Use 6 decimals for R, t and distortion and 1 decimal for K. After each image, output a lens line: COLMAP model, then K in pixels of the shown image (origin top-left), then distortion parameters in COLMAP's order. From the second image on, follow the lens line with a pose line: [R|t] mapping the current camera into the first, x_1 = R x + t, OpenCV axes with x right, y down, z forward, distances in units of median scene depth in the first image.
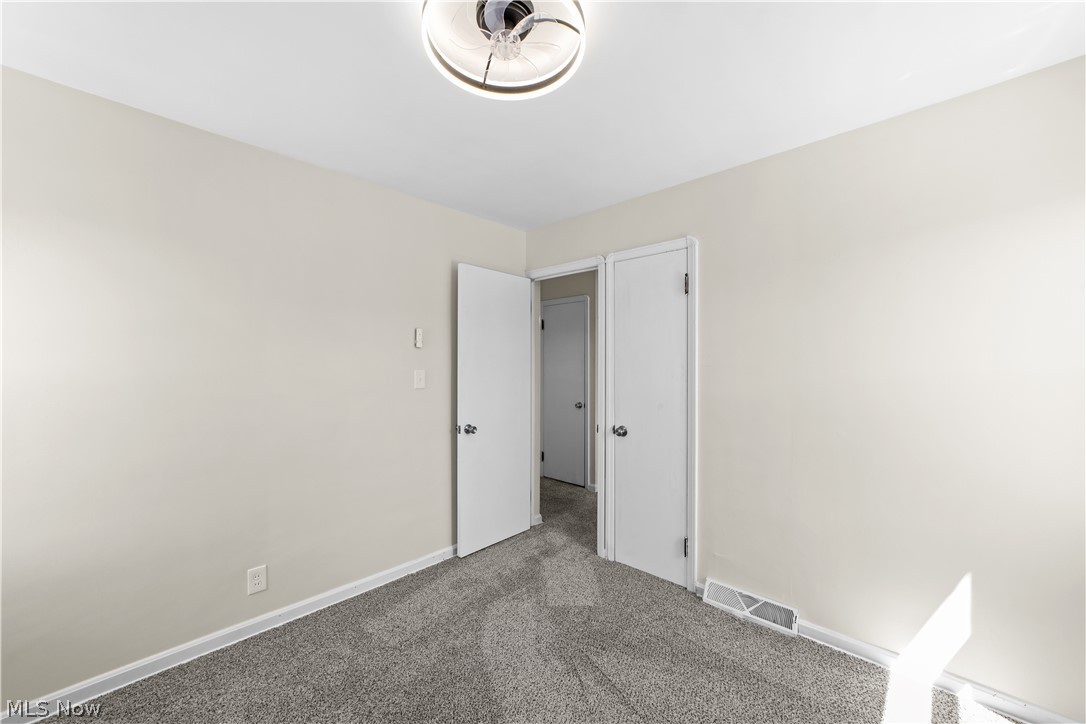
lens RADIAL K [[419.6, 0, 538.9], [0, 419.6, 367.4], [0, 0, 1]] dist [-0.019849, 0.007945]
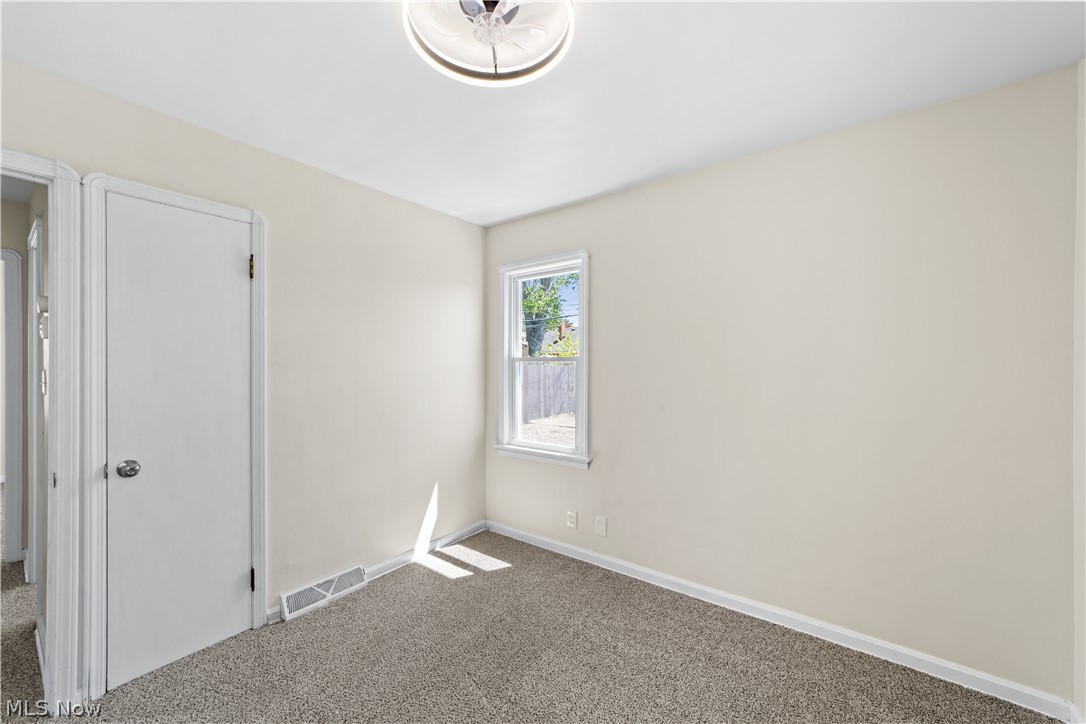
lens RADIAL K [[432.7, 0, 539.1], [0, 432.7, 366.3], [0, 0, 1]] dist [-0.000145, -0.000094]
pose [[-0.122179, -0.005866, 0.992491, -0.596517], [0.007664, 0.999947, 0.006853, 0.000148], [-0.992478, 0.008444, -0.122128, 0.544669]]
